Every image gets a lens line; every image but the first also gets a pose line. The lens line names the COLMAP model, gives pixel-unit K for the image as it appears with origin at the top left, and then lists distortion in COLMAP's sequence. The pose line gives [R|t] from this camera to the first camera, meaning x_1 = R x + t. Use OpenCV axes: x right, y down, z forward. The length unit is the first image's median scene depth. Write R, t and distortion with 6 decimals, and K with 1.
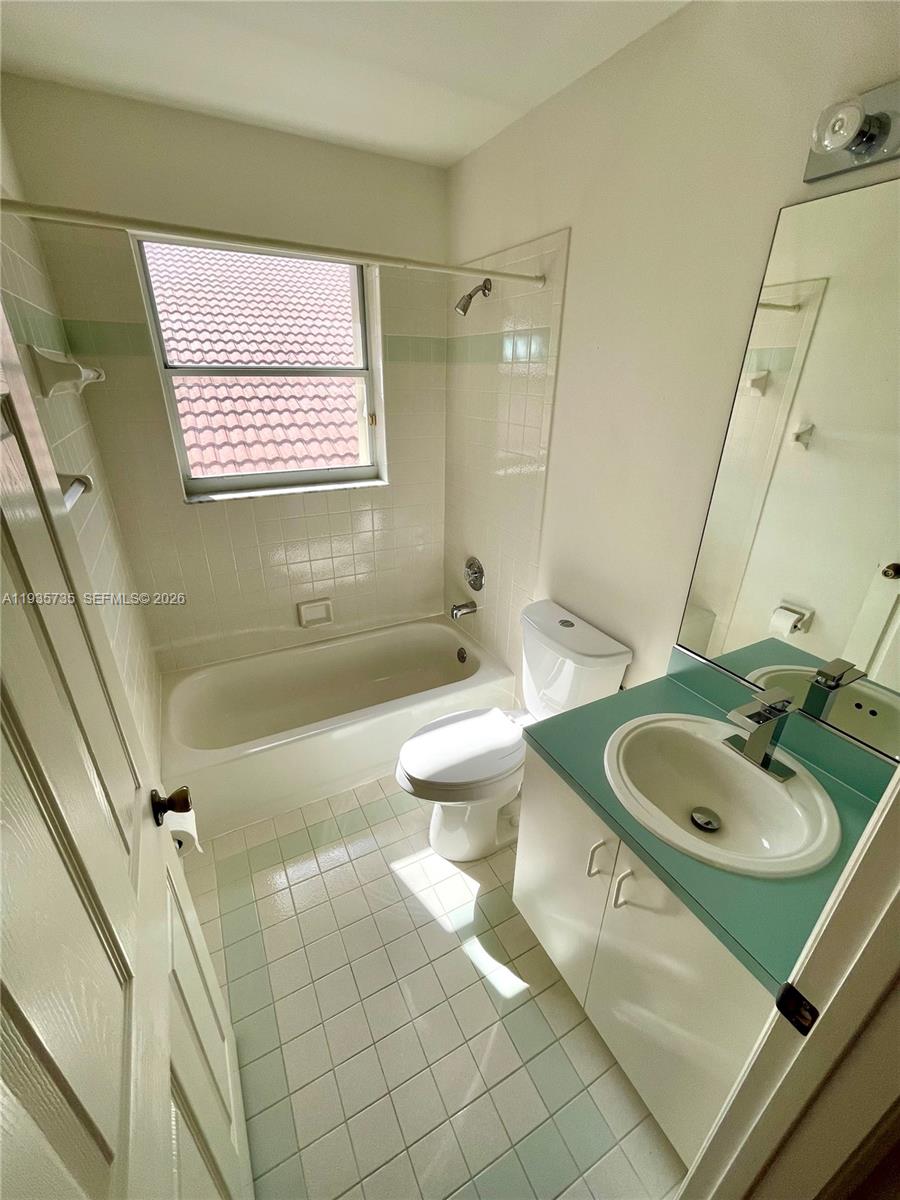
lens RADIAL K [[491.5, 0, 450.3], [0, 491.5, 598.1], [0, 0, 1]] dist [-0.003889, 0.000984]
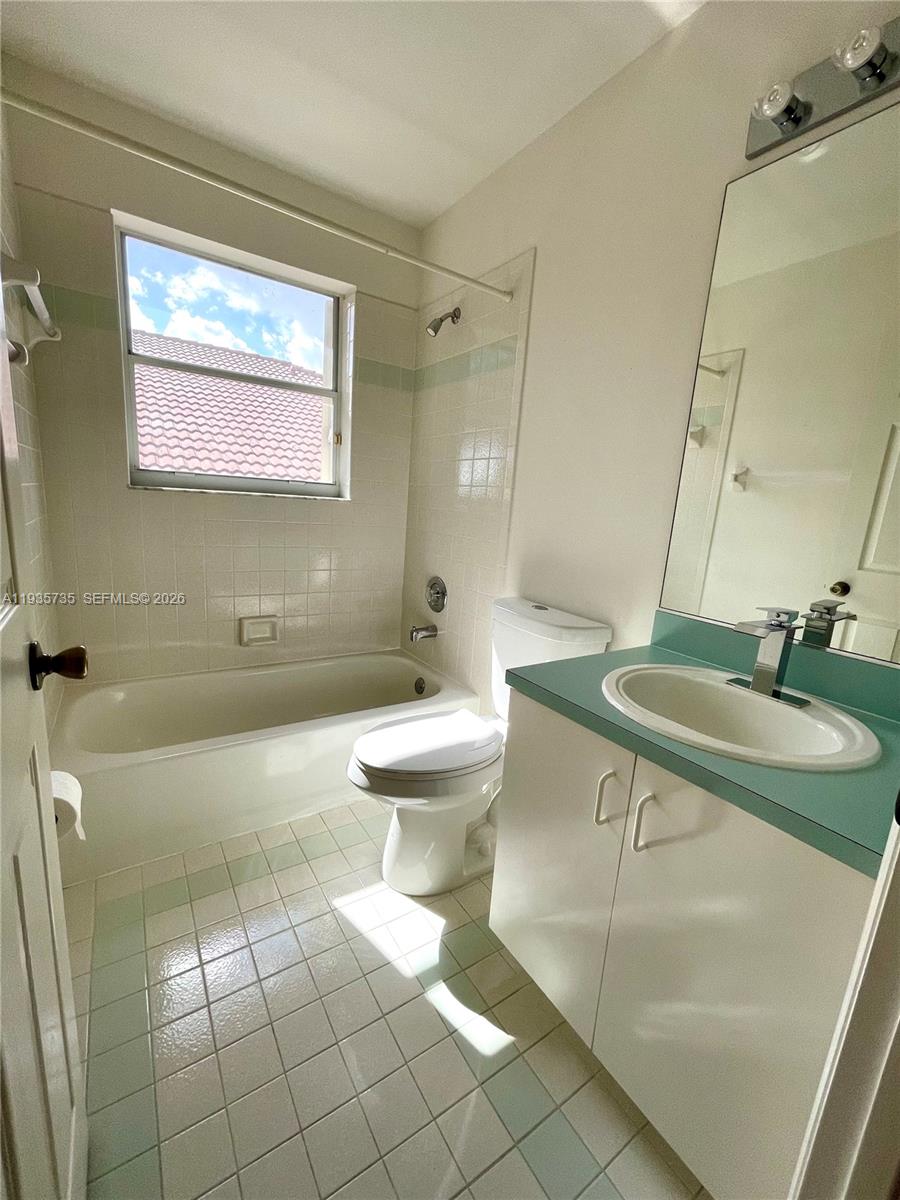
lens RADIAL K [[491.5, 0, 449.5], [0, 491.5, 601.2], [0, 0, 1]] dist [-0.003889, 0.000984]
pose [[0.993720, 0.035583, 0.106084, -0.032333], [-0.010389, 0.973333, -0.229163, 0.230583], [-0.111409, 0.226622, 0.967590, 0.096097]]
